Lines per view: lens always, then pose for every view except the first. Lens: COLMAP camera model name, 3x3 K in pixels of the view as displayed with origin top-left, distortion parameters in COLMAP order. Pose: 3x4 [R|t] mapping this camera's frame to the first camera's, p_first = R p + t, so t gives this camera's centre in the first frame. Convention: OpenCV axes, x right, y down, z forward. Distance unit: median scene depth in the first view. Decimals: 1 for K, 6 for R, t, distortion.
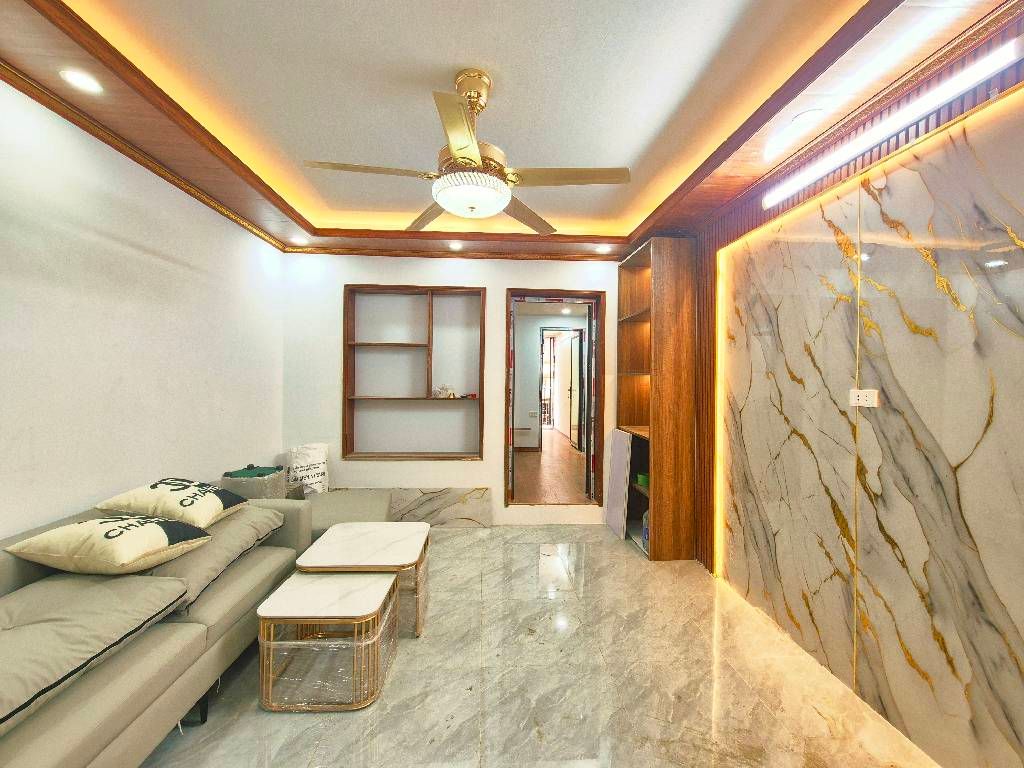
lens RADIAL K [[413.9, 0, 509.2], [0, 413.9, 380.1], [0, 0, 1]] dist [-0.000580, 0.000025]
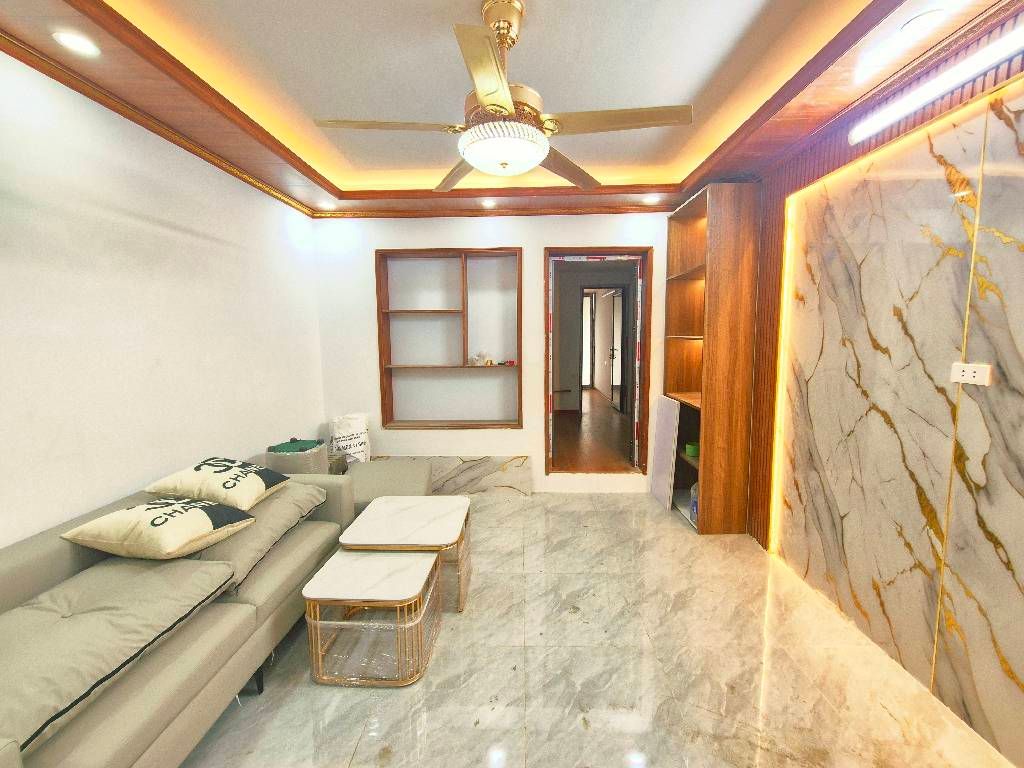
lens RADIAL K [[415.1, 0, 514.4], [0, 415.1, 376.6], [0, 0, 1]] dist [-0.001146, 0.000314]
pose [[0.996661, -0.013373, -0.080551, -0.003087], [0.021134, 0.995129, 0.096284, -0.044261], [0.078871, -0.097665, 0.992089, 0.072295]]
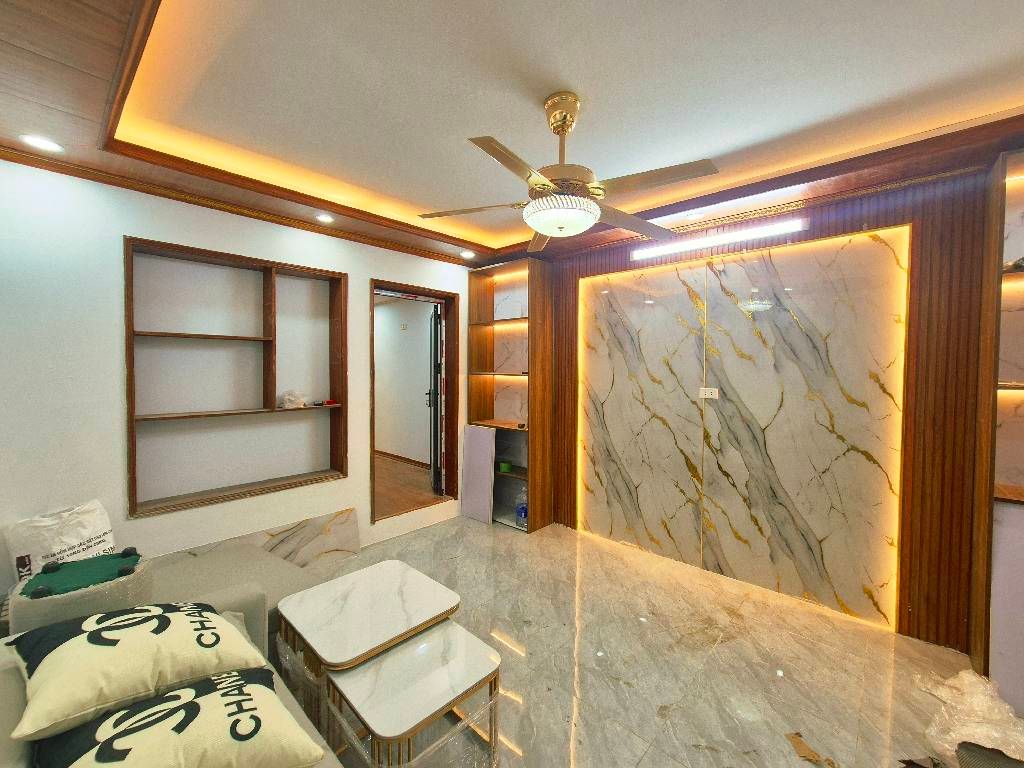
lens RADIAL K [[421.6, 0, 501.9], [0, 421.6, 378.7], [0, 0, 1]] dist [0.000525, 0.000119]
pose [[0.725144, -0.027709, 0.688040, -0.796881], [0.007851, 0.999458, 0.031977, -0.066043], [-0.688553, -0.017787, 0.724968, 0.289788]]
